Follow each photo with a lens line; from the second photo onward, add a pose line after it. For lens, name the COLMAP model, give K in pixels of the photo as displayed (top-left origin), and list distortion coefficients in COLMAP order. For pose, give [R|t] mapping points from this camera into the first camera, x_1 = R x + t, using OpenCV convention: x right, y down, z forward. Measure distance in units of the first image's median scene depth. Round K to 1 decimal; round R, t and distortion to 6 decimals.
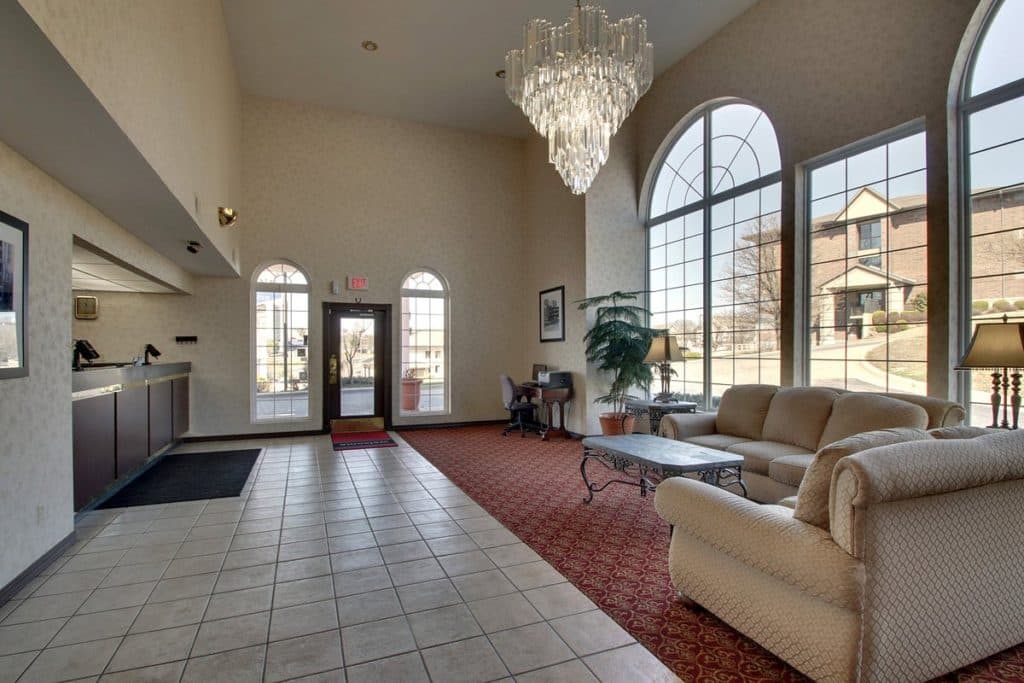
lens RADIAL K [[494.7, 0, 474.8], [0, 494.7, 350.9], [0, 0, 1]] dist [0.027820, -0.000073]
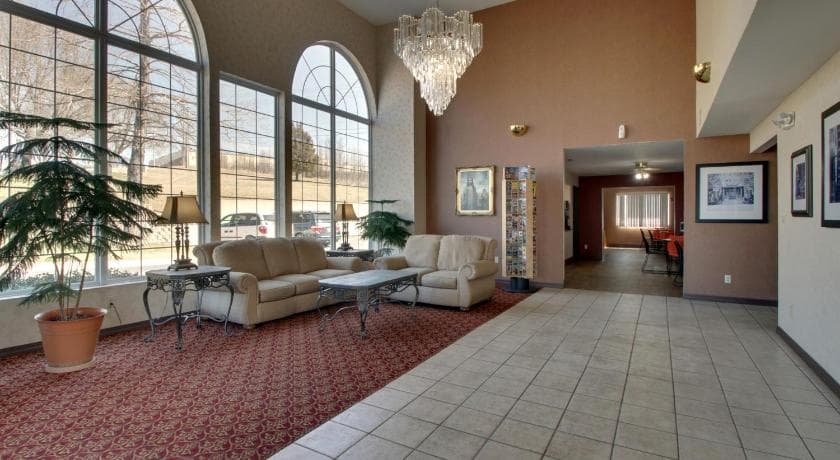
lens RADIAL K [[431.1, 0, 420.0], [0, 431.1, 230.0], [0, 0, 1]] dist [-0.020015, -0.001054]
pose [[-0.639076, -0.021512, 0.768843, -0.386182], [0.000917, 0.999587, 0.028730, 0.010192], [-0.769143, 0.019065, -0.638792, 0.911828]]
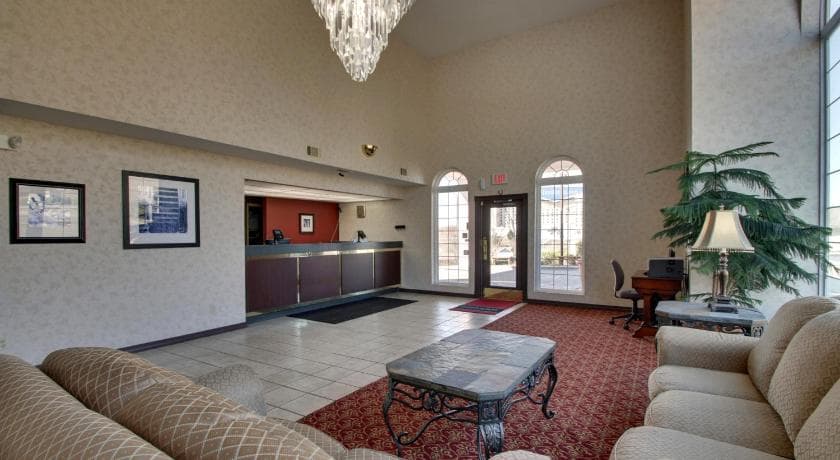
lens RADIAL K [[377.5, 0, 421.7], [0, 377.5, 248.0], [0, 0, 1]] dist [-0.012623, -0.000964]
pose [[0.610581, 0.024966, -0.791560, 0.436781], [0.005254, 0.999353, 0.035573, 0.000348], [0.791936, -0.025879, 0.610055, 0.309462]]
